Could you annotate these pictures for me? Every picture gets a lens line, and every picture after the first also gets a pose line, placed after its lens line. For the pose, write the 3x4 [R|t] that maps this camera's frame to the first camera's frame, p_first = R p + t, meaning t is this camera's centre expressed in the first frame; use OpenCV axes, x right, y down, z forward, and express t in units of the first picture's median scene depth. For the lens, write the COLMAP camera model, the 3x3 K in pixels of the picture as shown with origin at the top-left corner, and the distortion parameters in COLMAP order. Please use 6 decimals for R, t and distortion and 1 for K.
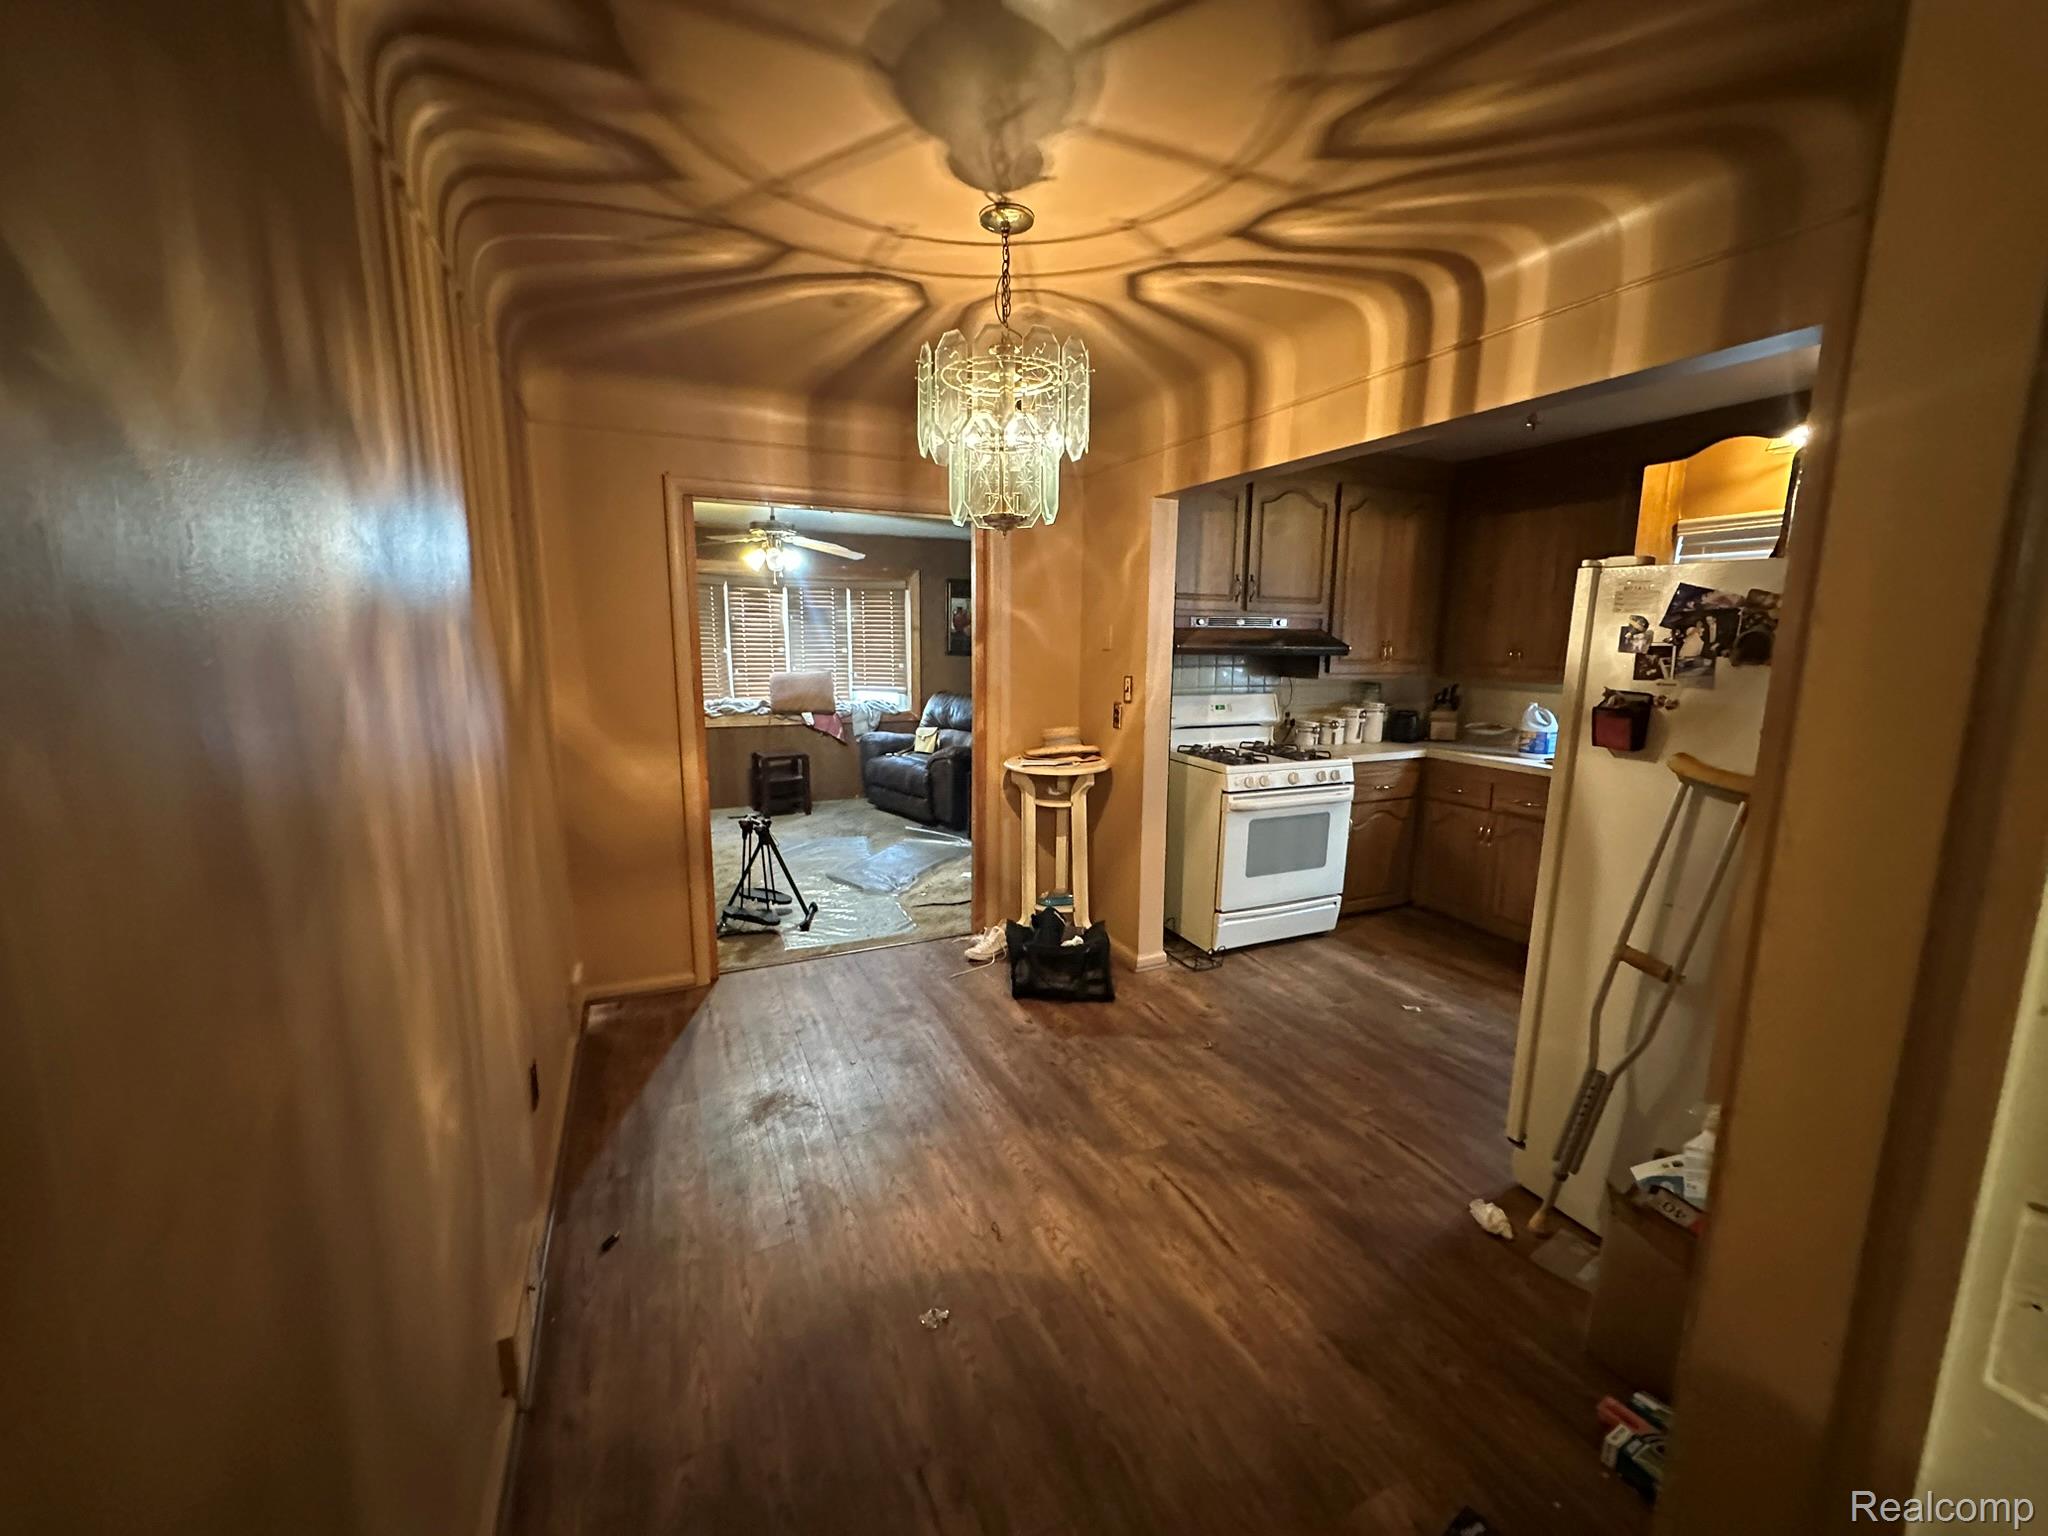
lens RADIAL K [[807.3, 0, 1024.0], [0, 807.3, 768.0], [0, 0, 1]] dist [-0.007218, -0.000012]
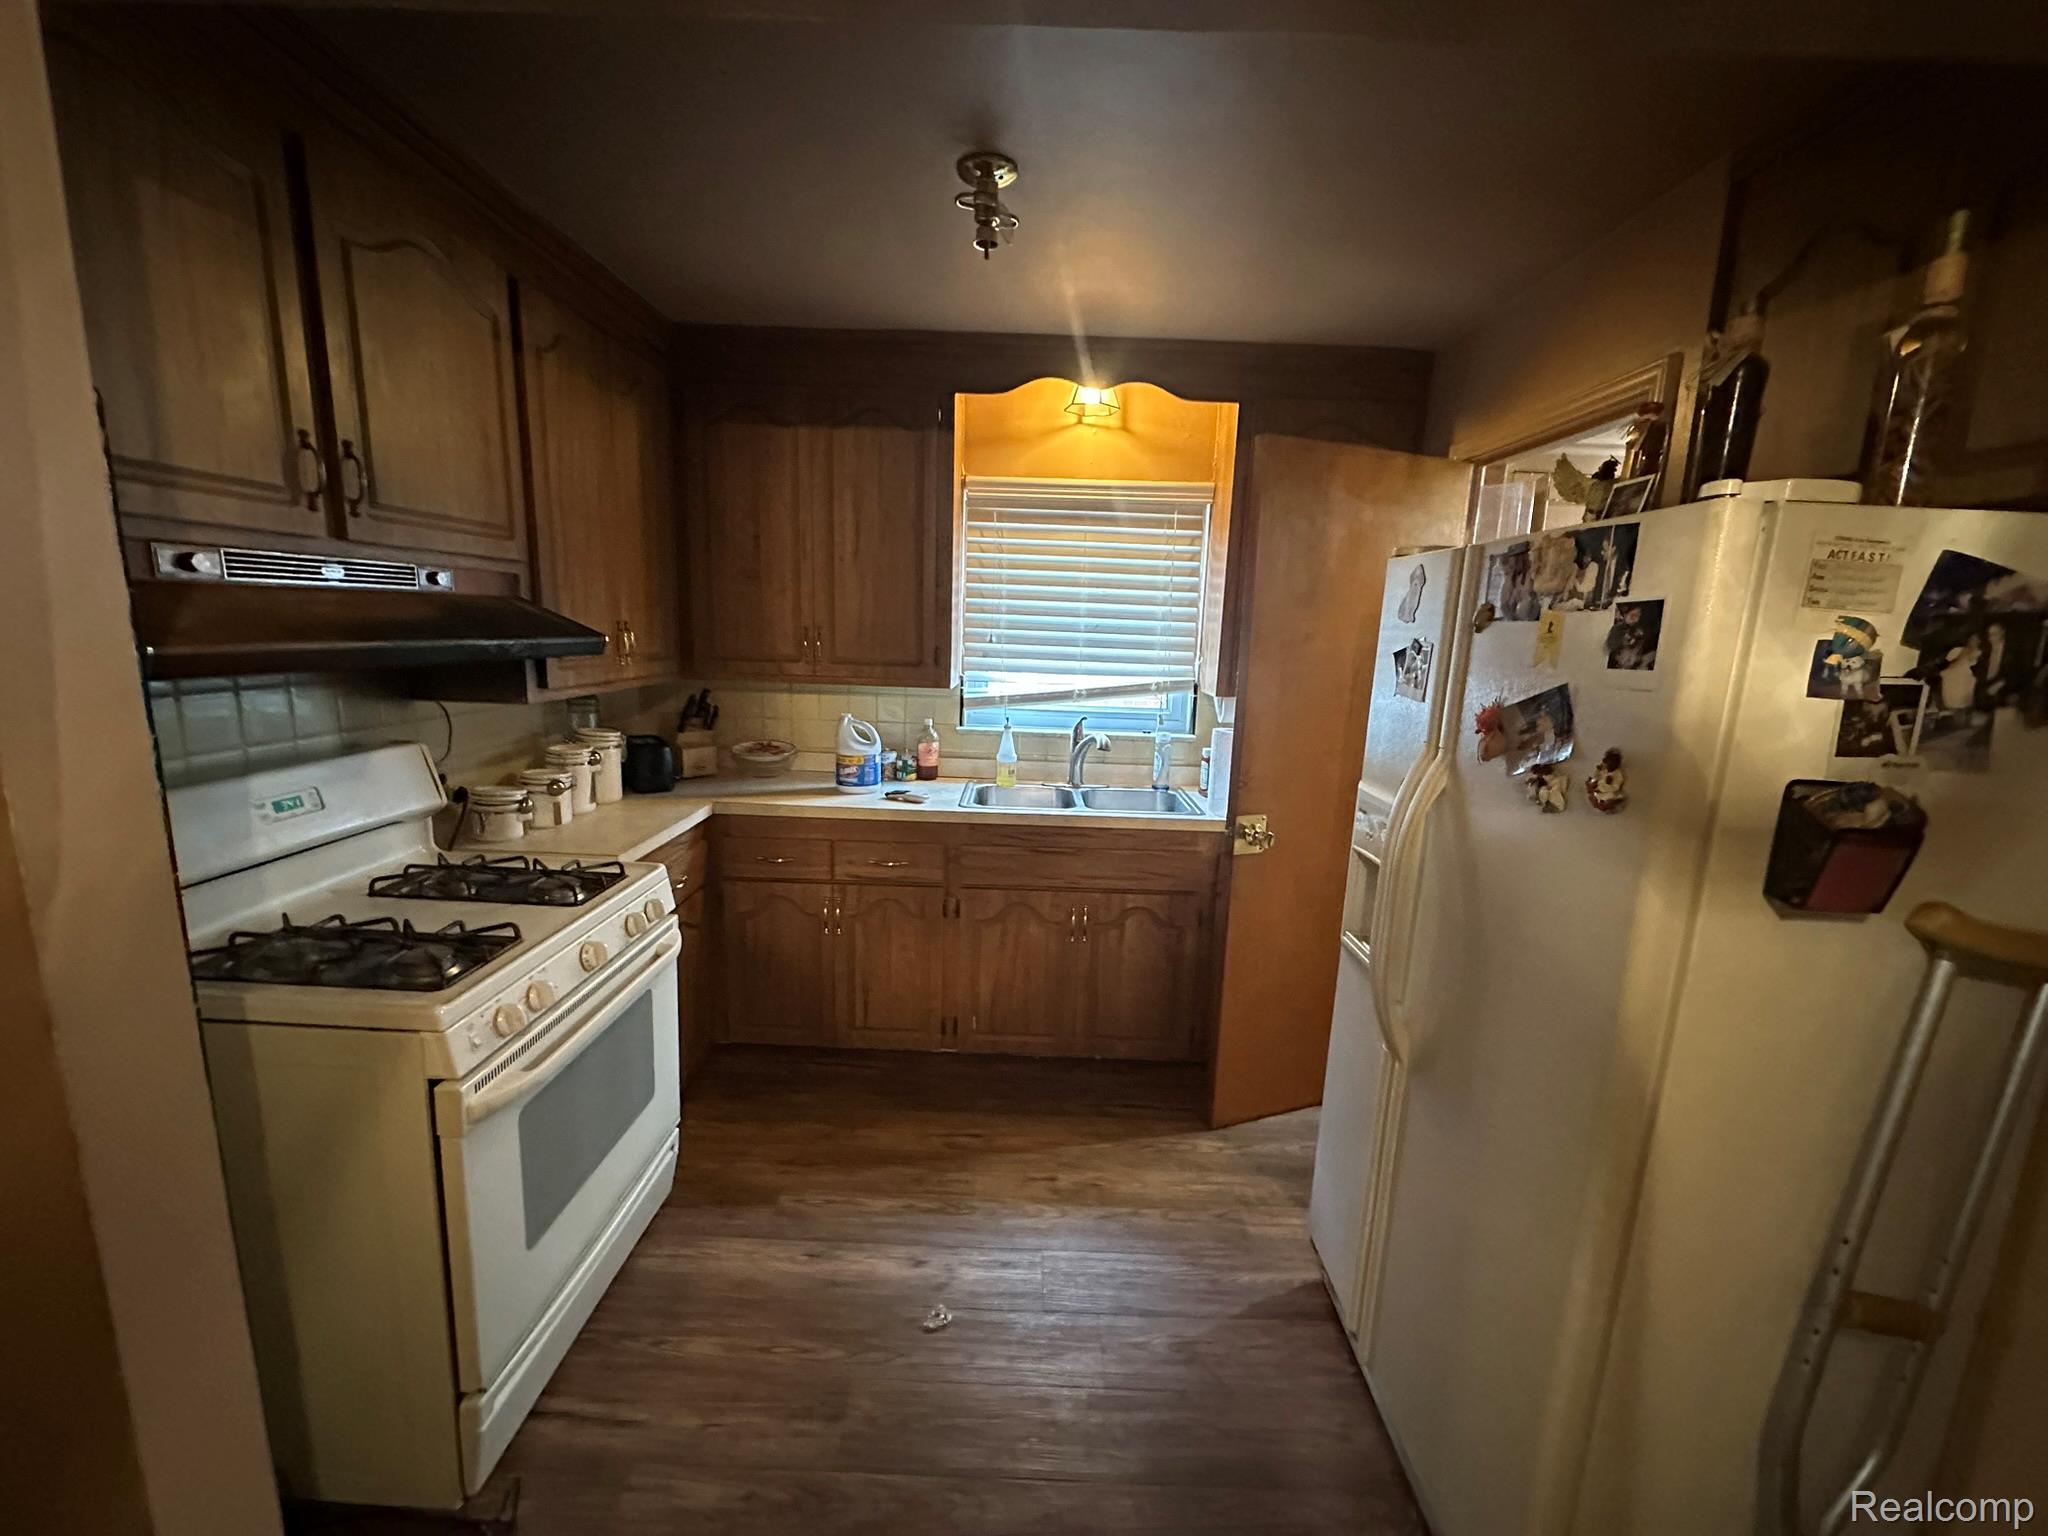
lens RADIAL K [[807.3, 0, 1024.0], [0, 807.3, 768.0], [0, 0, 1]] dist [-0.007218, -0.000012]
pose [[0.426452, -0.155853, 0.890982, 0.083540], [0.118256, 0.986195, 0.115907, -0.119431], [-0.896746, 0.055935, 0.438996, 0.686136]]
